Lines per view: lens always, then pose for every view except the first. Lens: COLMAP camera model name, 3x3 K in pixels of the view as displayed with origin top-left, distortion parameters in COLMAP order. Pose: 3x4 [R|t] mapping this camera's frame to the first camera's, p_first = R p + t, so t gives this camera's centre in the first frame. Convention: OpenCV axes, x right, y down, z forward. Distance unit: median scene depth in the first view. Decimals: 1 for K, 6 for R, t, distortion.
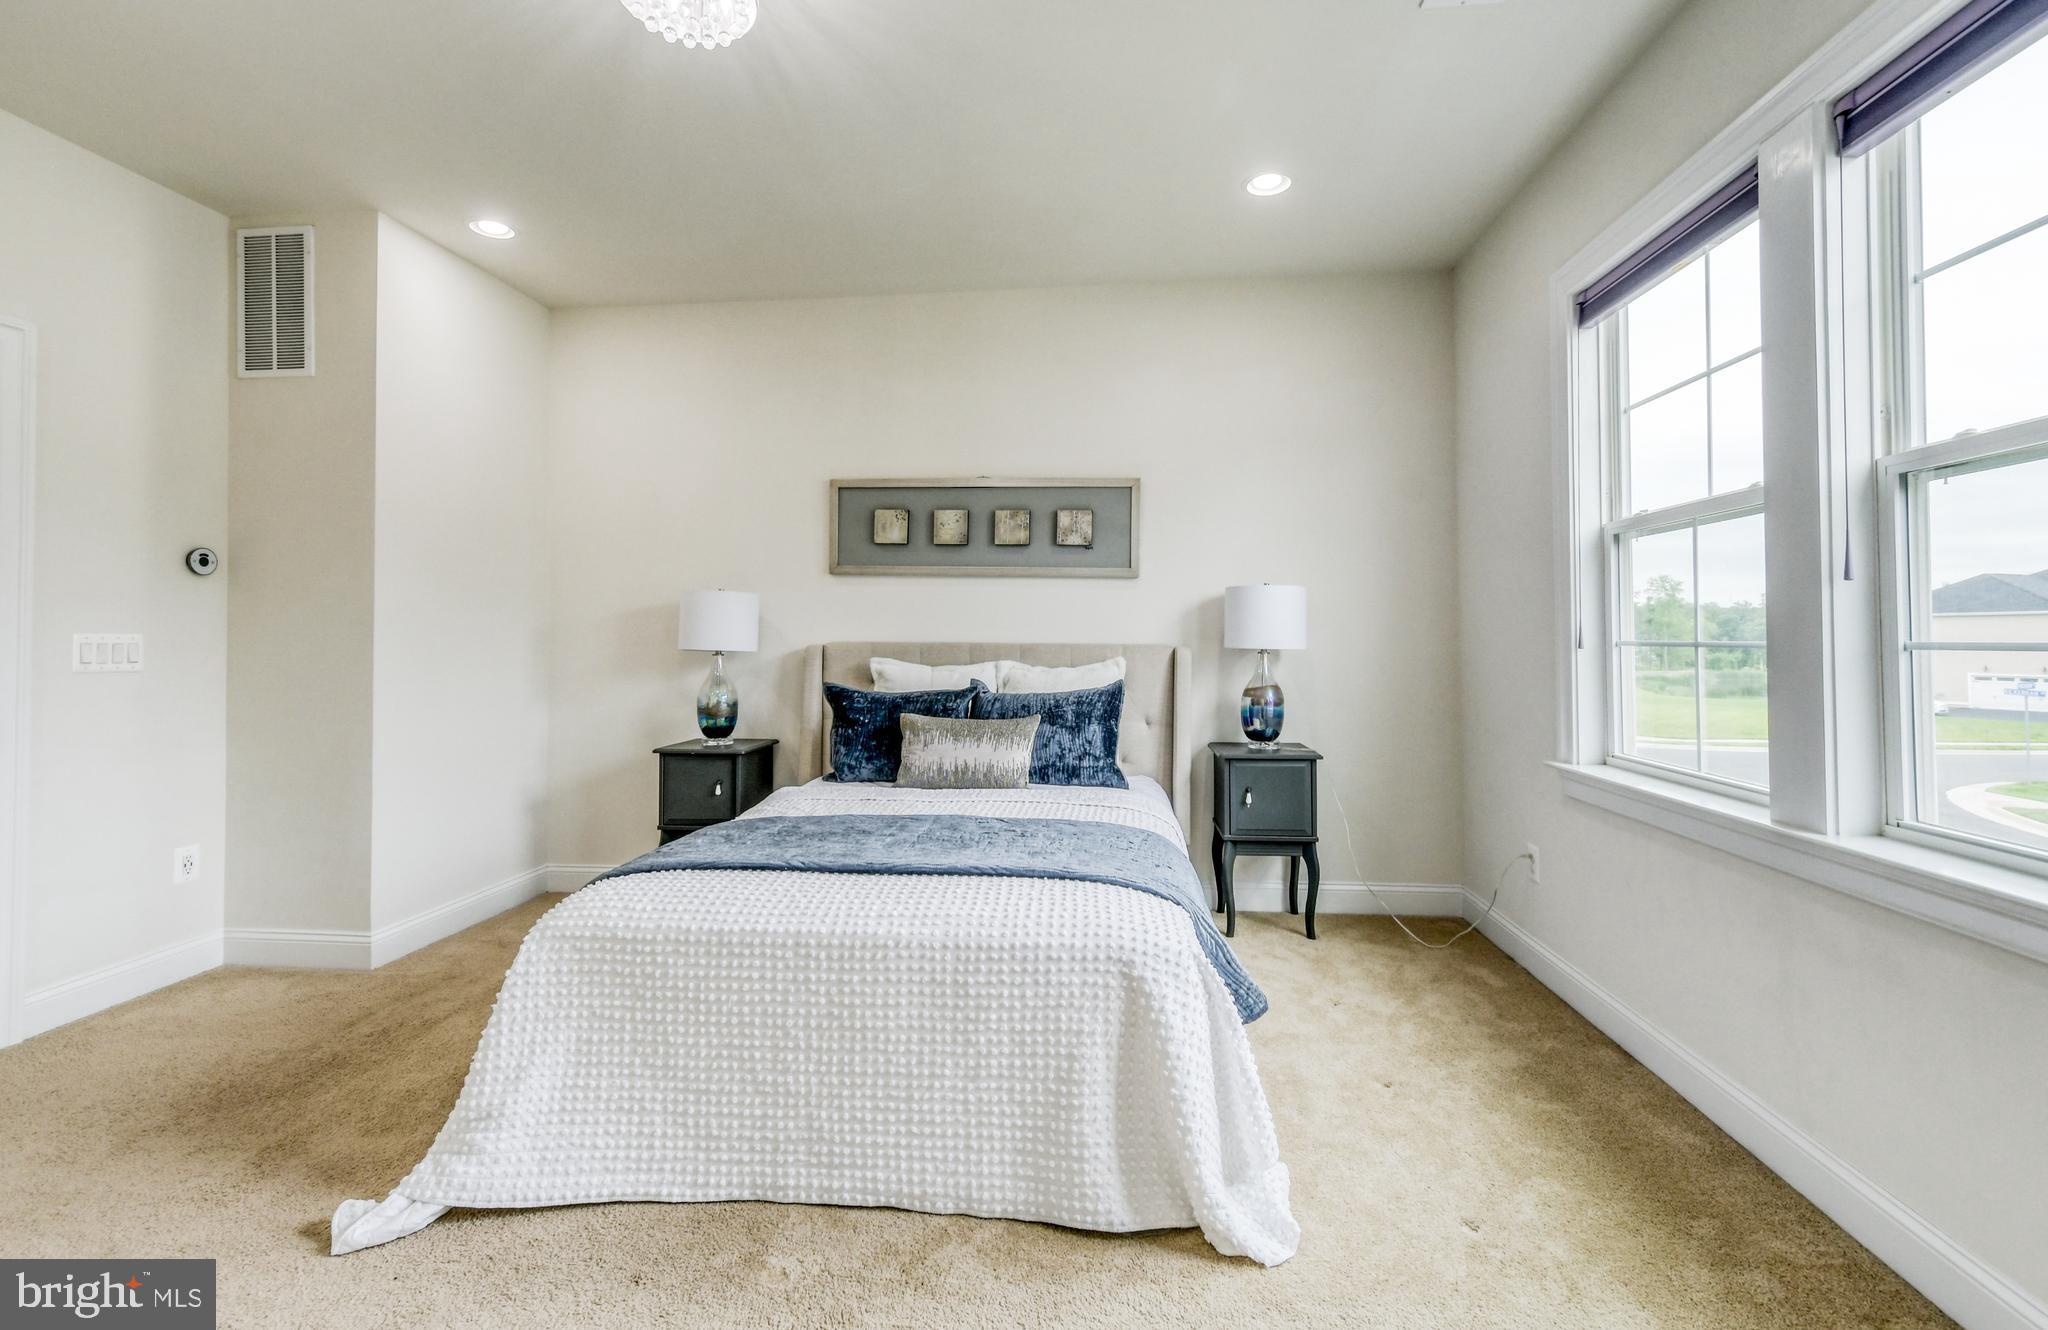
lens RADIAL K [[910.5, 0, 1035.1], [0, 910.5, 619.4], [0, 0, 1]] dist [0.001773, -0.001000]
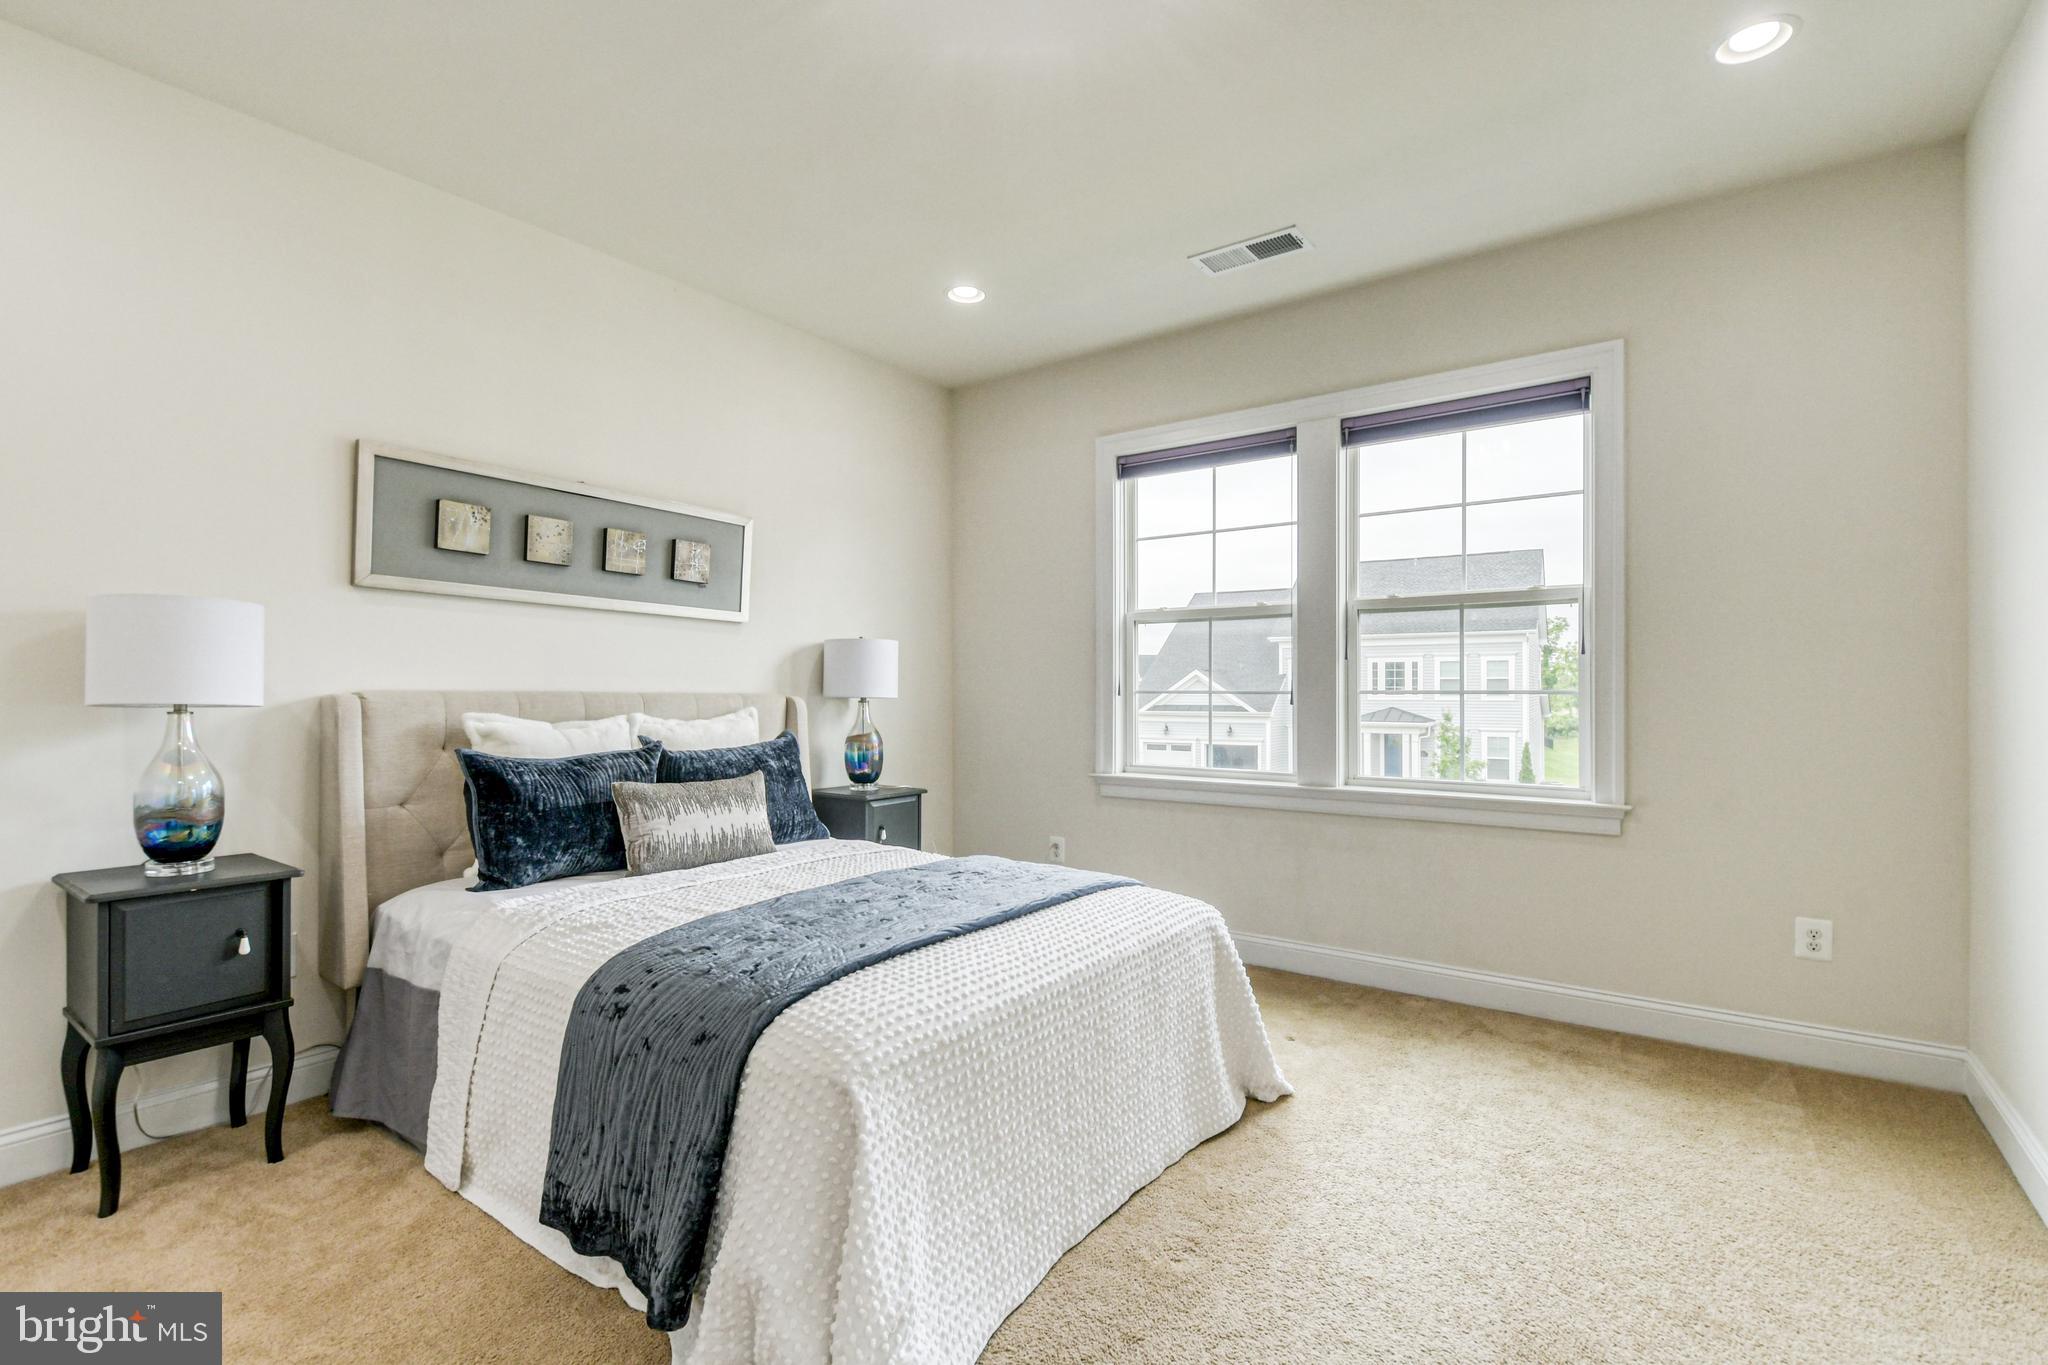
lens RADIAL K [[936.6, 0, 1035.4], [0, 936.6, 683.0], [0, 0, 1]] dist [0.002710, 0.000296]
pose [[0.503246, 0.010064, 0.864084, -0.610517], [-0.017967, 0.999838, -0.001181, 0.012524], [-0.863956, -0.014931, 0.503345, 0.269519]]
